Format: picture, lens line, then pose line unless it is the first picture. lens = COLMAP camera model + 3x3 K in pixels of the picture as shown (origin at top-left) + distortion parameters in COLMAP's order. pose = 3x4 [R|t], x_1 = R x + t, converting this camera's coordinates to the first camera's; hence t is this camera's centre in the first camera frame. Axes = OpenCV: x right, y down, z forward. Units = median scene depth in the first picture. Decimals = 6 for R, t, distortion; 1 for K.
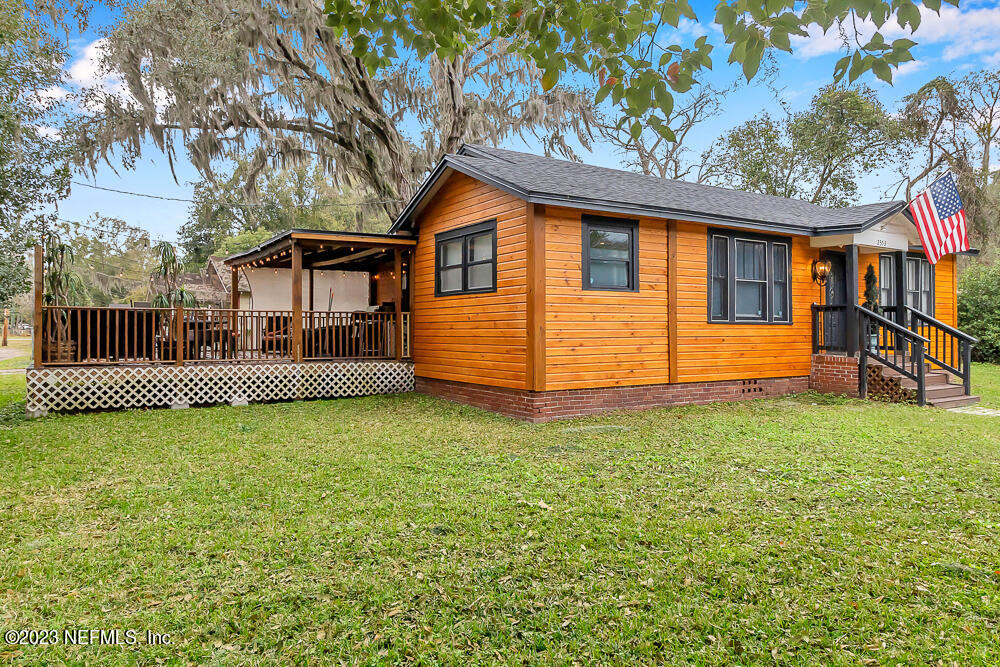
lens RADIAL K [[688.1, 0, 503.1], [0, 688.1, 327.8], [0, 0, 1]] dist [0.006290, 0.002936]
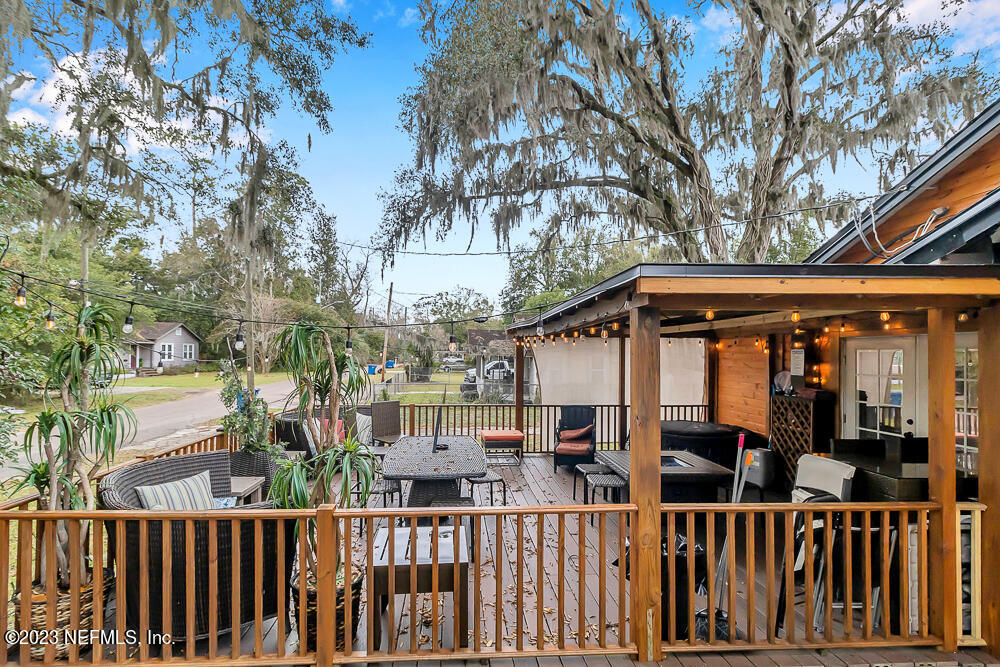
lens RADIAL K [[469.8, 0, 488.0], [0, 469.8, 347.3], [0, 0, 1]] dist [-0.006150, -0.000819]
pose [[0.885208, -0.001669, -0.465193, -0.117503], [-0.004816, 0.999907, -0.012752, -0.045128], [0.465171, 0.013528, 0.885117, 0.340755]]
